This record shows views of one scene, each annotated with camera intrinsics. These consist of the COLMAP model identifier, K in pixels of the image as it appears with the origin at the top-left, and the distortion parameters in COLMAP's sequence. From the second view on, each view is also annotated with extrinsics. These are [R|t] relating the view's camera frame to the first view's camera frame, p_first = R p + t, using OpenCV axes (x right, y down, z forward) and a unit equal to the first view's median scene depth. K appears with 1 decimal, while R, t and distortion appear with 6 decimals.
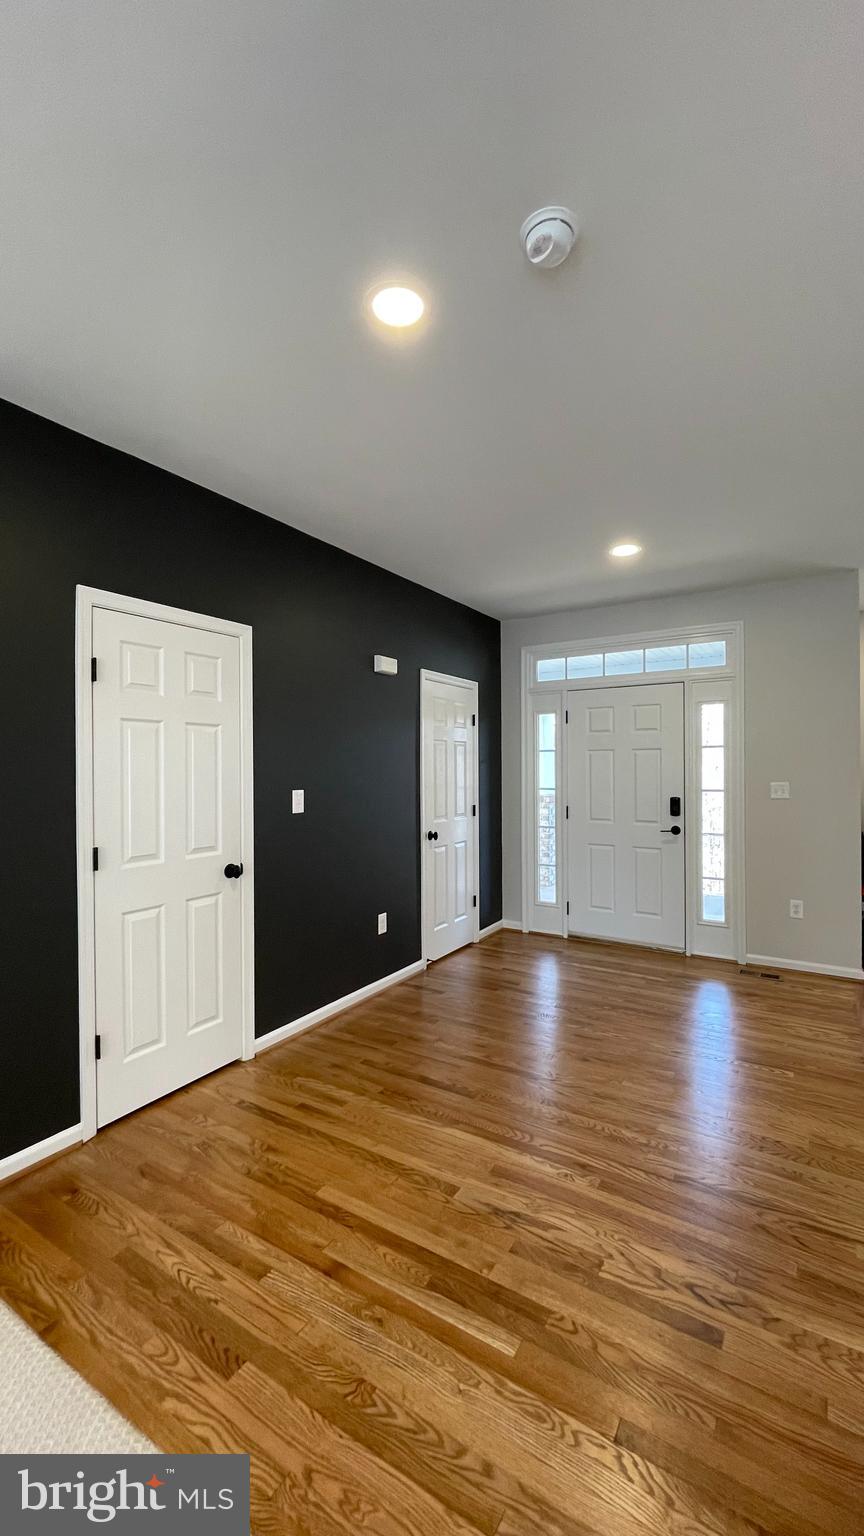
lens RADIAL K [[621.2, 0, 432.0], [0, 621.2, 768.0], [0, 0, 1]] dist [-0.000626, -0.000026]
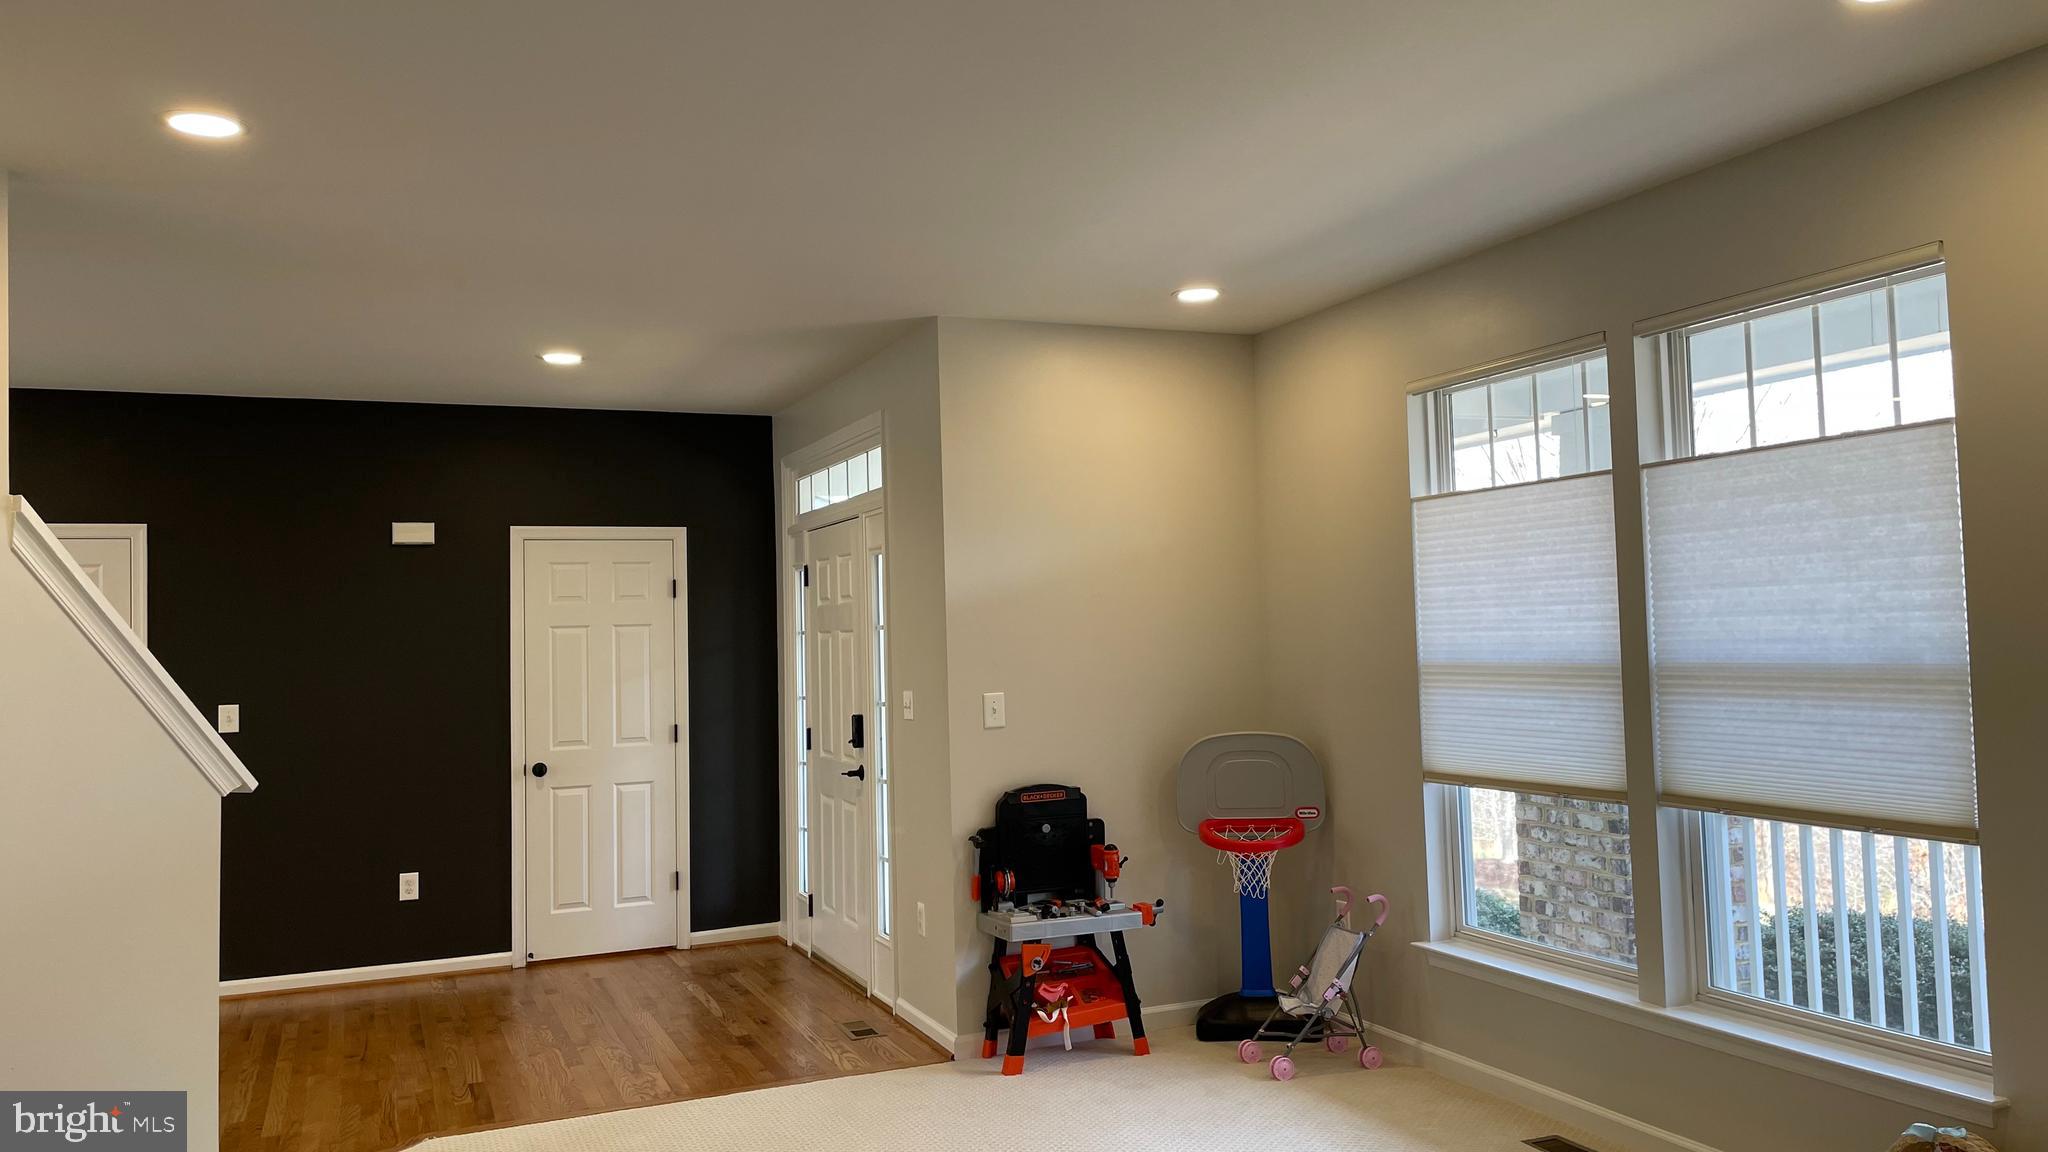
lens RADIAL K [[1501.3, 0, 1024.0], [0, 1501.3, 576.0], [0, 0, 1]] dist [0.006290, 0.000754]
pose [[0.829042, -0.047252, -0.557187, 1.356732], [0.026657, 0.998630, -0.045025, -0.014492], [0.558551, 0.022475, 0.829166, -0.063239]]
